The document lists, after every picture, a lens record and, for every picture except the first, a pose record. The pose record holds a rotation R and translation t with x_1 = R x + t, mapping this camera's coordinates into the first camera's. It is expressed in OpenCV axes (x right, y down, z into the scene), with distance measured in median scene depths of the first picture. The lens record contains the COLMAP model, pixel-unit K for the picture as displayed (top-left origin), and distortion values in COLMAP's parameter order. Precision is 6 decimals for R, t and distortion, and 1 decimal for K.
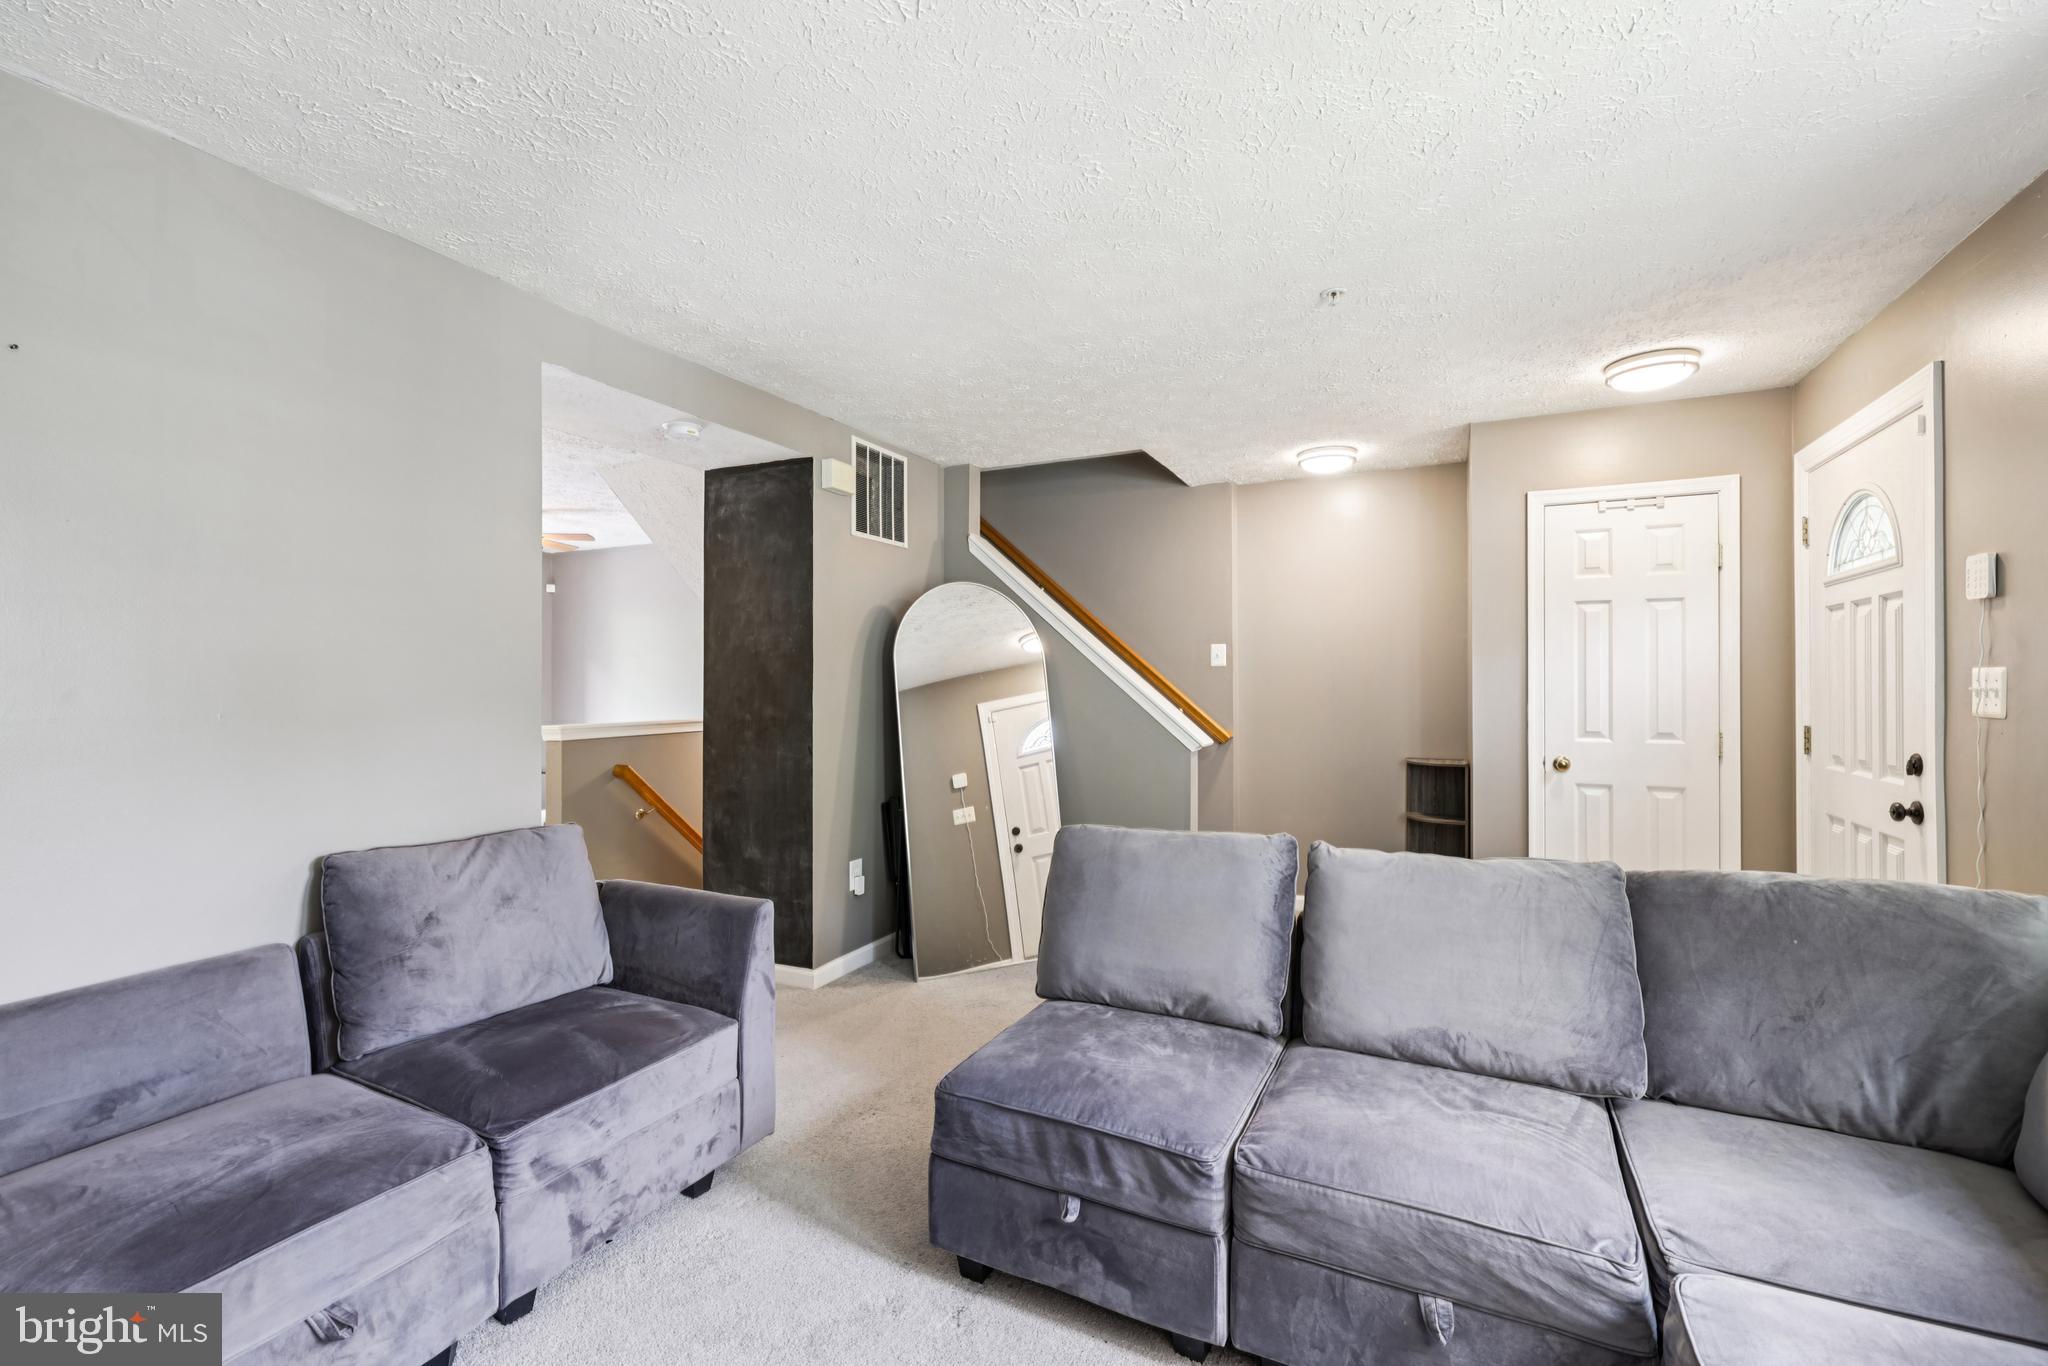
lens RADIAL K [[875.7, 0, 1019.4], [0, 875.7, 677.9], [0, 0, 1]] dist [-0.003846, 0.001060]
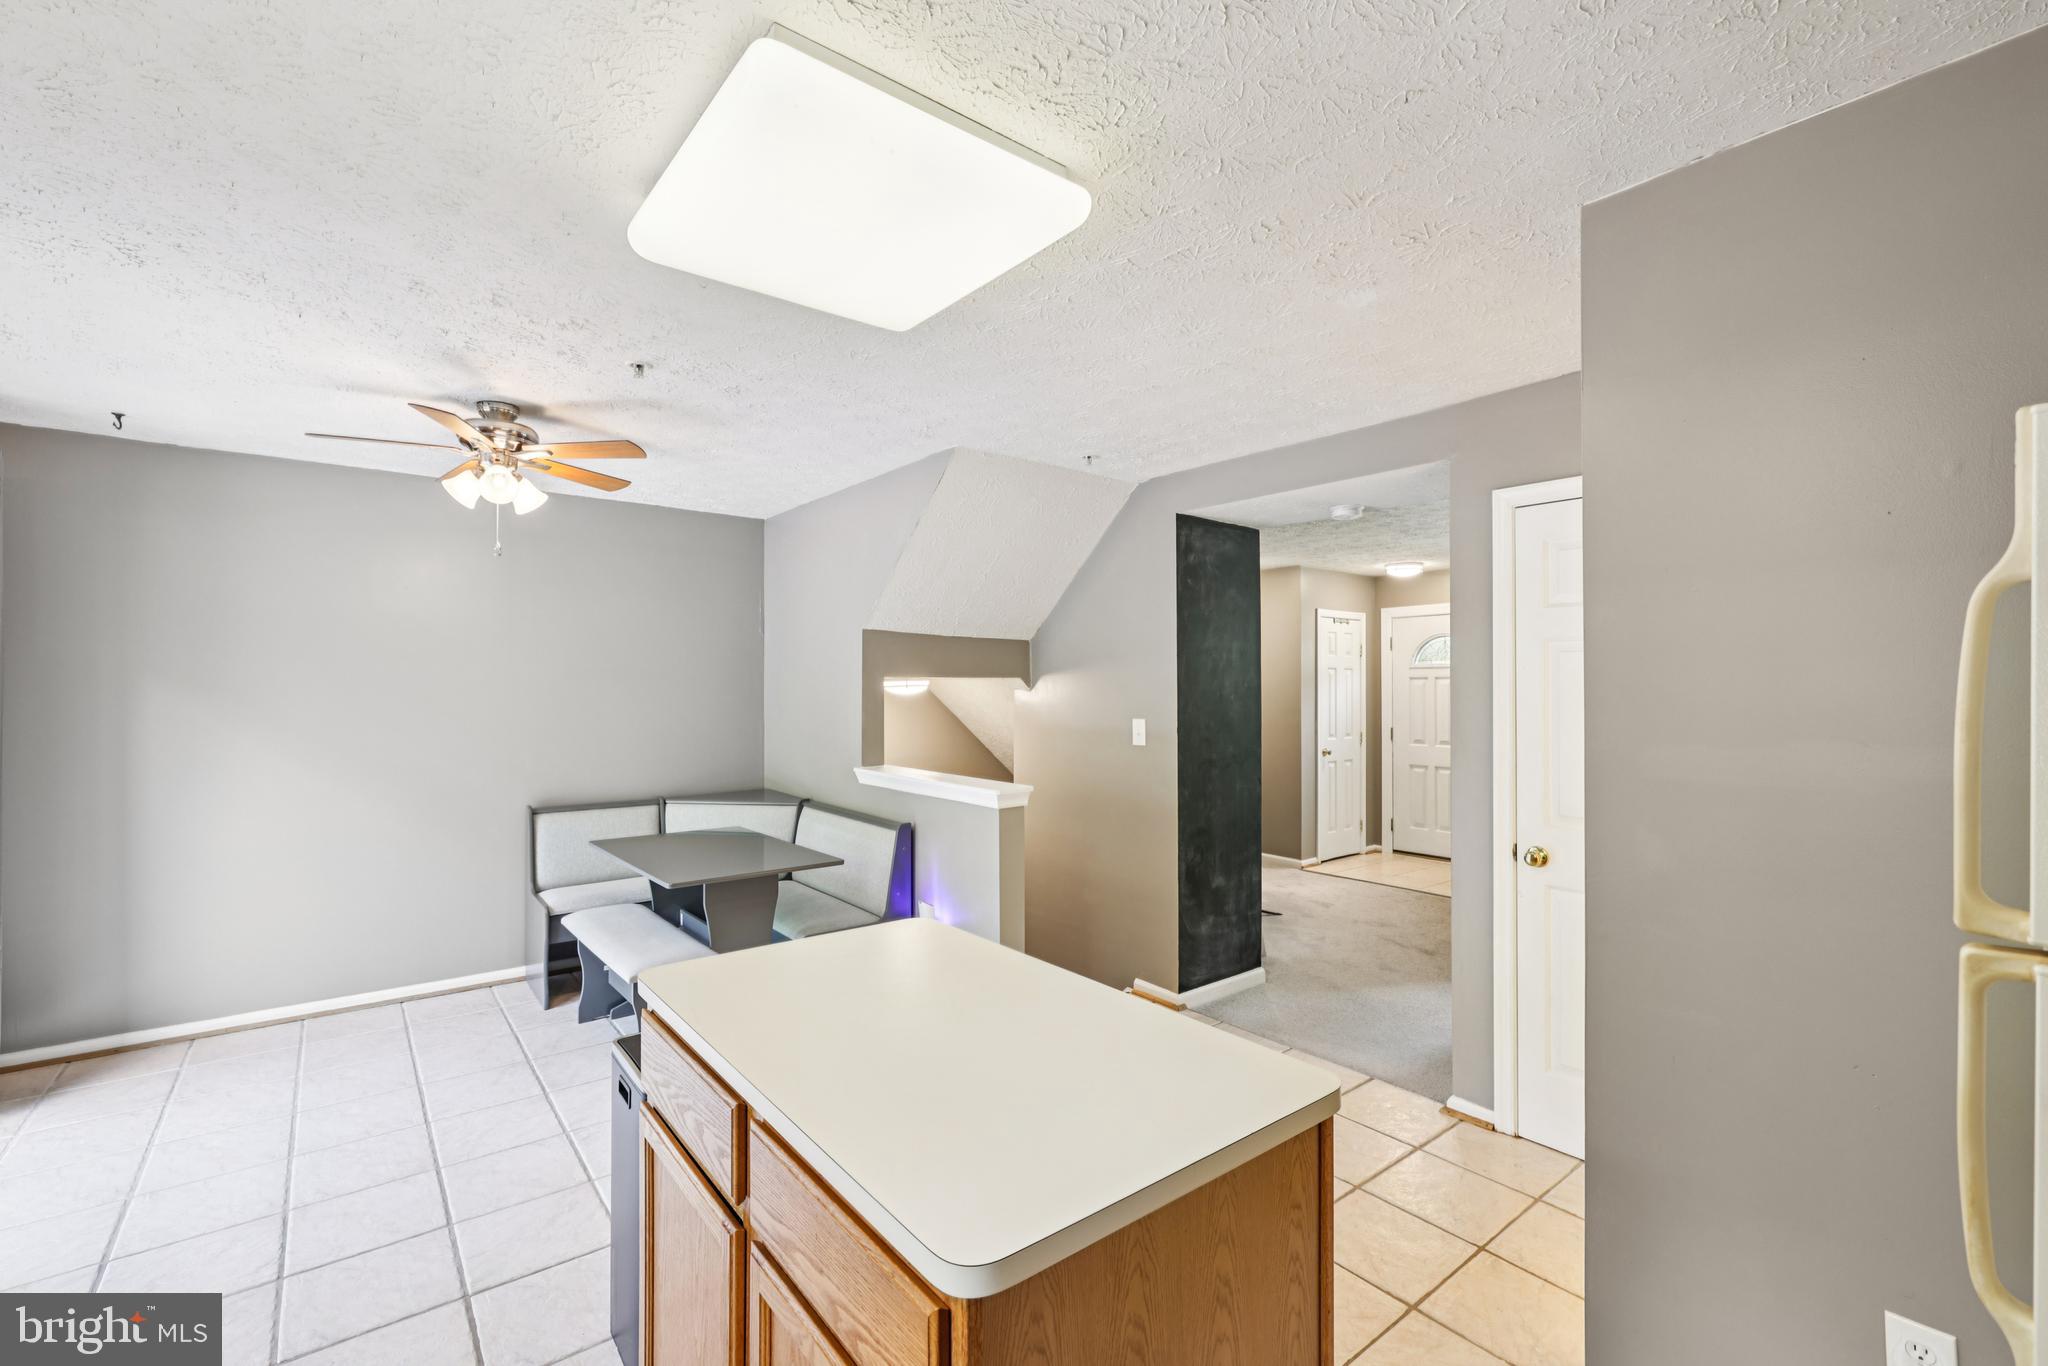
lens RADIAL K [[875.7, 0, 1012.4], [0, 875.7, 681.8], [0, 0, 1]] dist [-0.003846, 0.001060]
pose [[0.436086, 0.009140, 0.899858, -1.381703], [-0.006322, 0.999955, -0.007093, -0.036934], [-0.899883, -0.002595, 0.436124, 0.756511]]
